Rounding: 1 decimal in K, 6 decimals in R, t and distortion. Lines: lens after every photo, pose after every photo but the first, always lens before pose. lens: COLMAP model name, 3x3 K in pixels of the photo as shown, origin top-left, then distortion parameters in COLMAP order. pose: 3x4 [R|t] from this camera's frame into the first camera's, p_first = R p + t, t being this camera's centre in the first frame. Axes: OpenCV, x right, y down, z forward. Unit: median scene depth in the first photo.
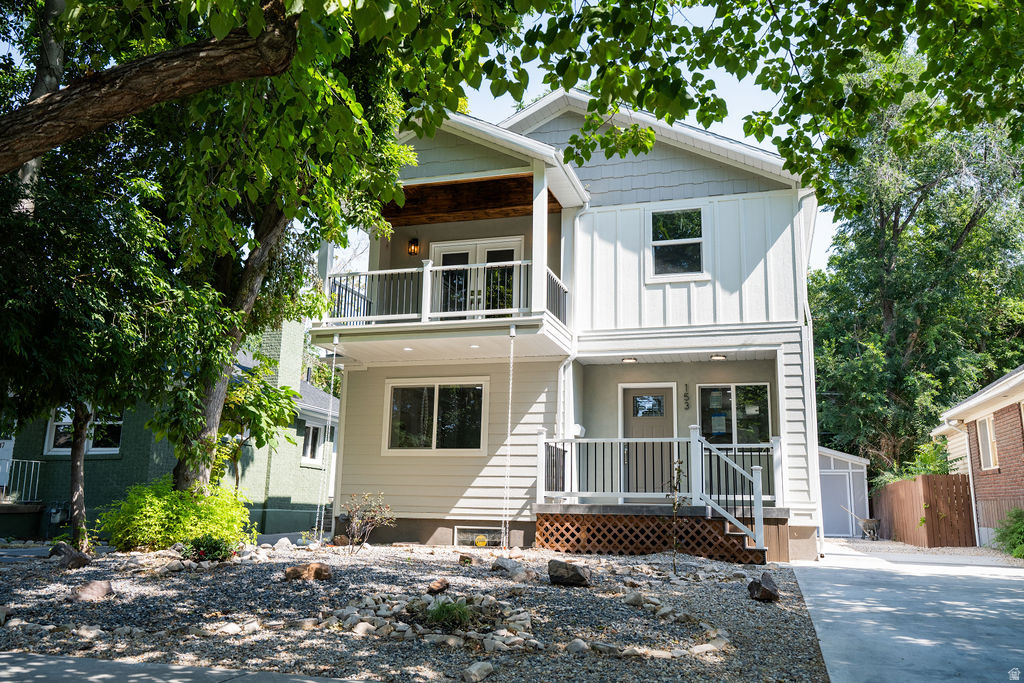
lens RADIAL K [[823.8, 0, 515.1], [0, 823.8, 341.8], [0, 0, 1]] dist [-0.004393, -0.002484]
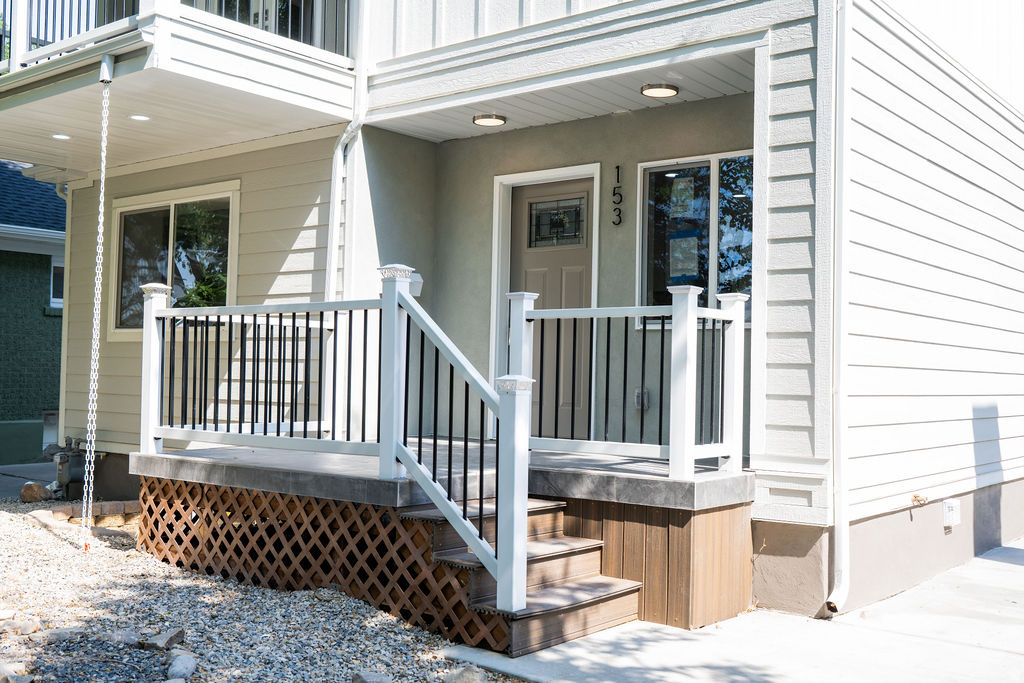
lens RADIAL K [[1066.6, 0, 511.9], [0, 1066.6, 340.9], [0, 0, 1]] dist [0.022237, 0.000000]
pose [[0.927621, -0.014932, -0.373225, 0.373650], [0.077007, 0.985380, 0.151971, 0.054324], [0.365500, -0.169713, 0.915209, 0.475366]]
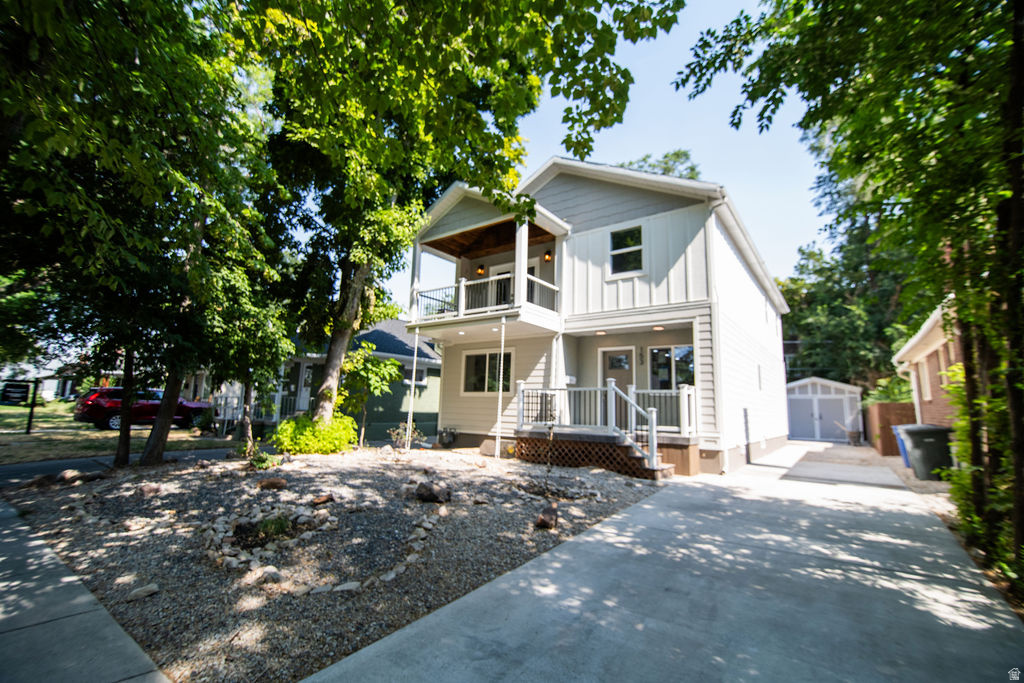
lens RADIAL K [[453.8, 0, 508.9], [0, 453.8, 338.6], [0, 0, 1]] dist [-0.010382, -0.006628]
pose [[0.942287, -0.044495, -0.331836, 0.263034], [0.058288, 0.997796, 0.031723, -0.003286], [0.329693, -0.049234, 0.942804, 0.169623]]
